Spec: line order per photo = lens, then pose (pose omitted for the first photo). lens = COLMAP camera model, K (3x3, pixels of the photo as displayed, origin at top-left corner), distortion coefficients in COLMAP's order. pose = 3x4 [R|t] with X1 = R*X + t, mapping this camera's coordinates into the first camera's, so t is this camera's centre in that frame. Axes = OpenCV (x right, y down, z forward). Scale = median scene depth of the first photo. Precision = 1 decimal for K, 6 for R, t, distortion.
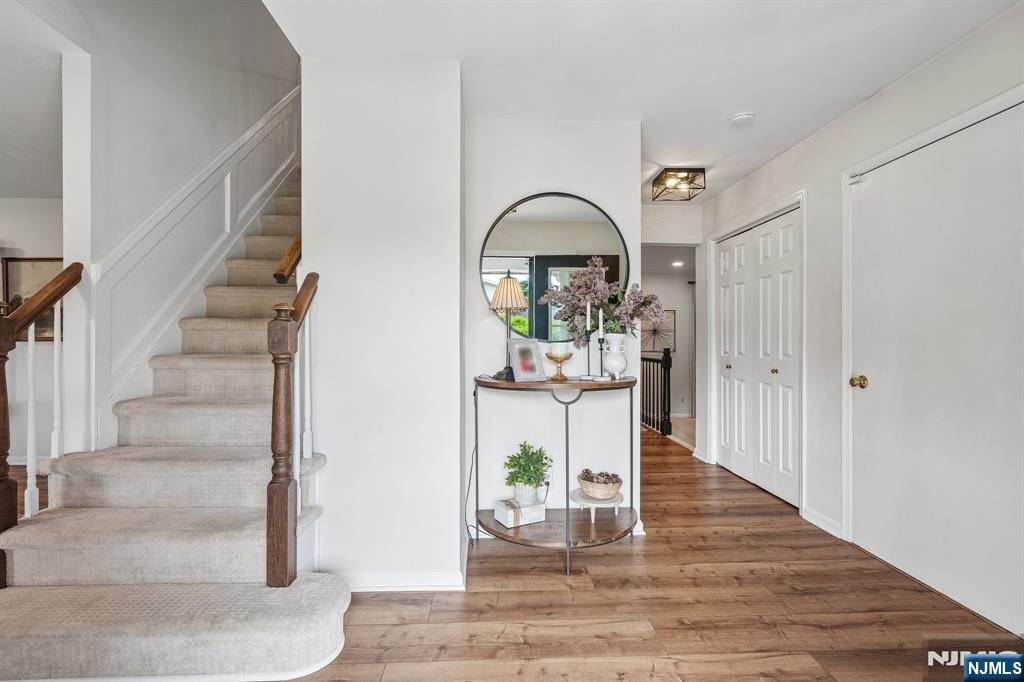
lens RADIAL K [[463.7, 0, 514.9], [0, 463.7, 341.9], [0, 0, 1]] dist [-0.014605, 0.007238]
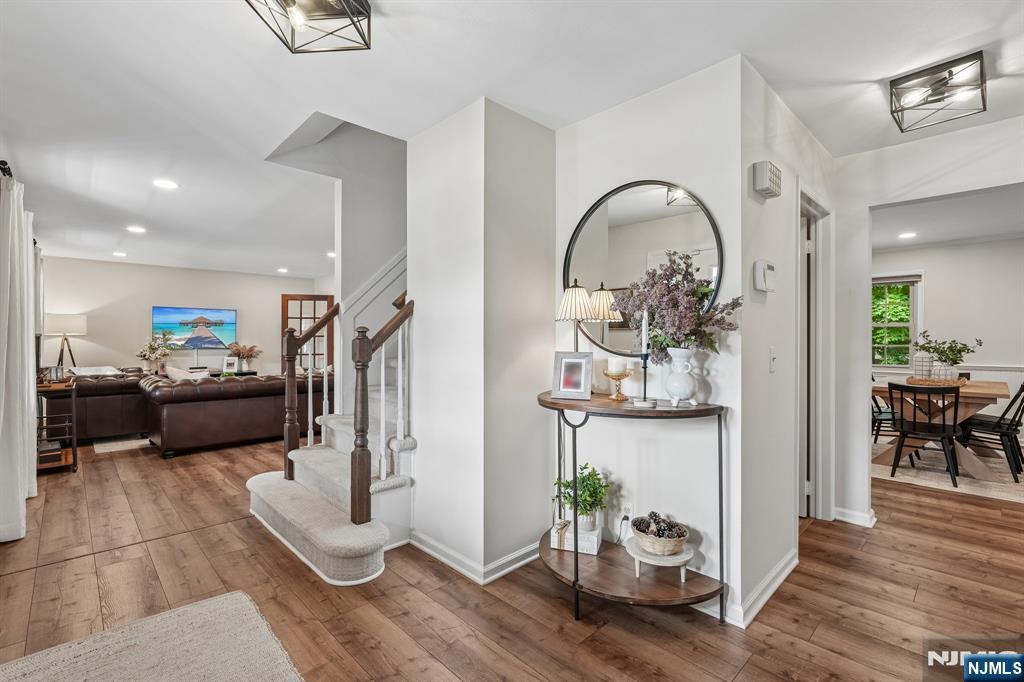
lens RADIAL K [[463.7, 0, 511.6], [0, 463.7, 341.9], [0, 0, 1]] dist [-0.014605, 0.007238]
pose [[0.665650, 0.002747, -0.746259, 0.698178], [-0.004594, 0.999989, -0.000417, -0.029517], [0.746250, 0.003706, 0.665656, 0.313723]]
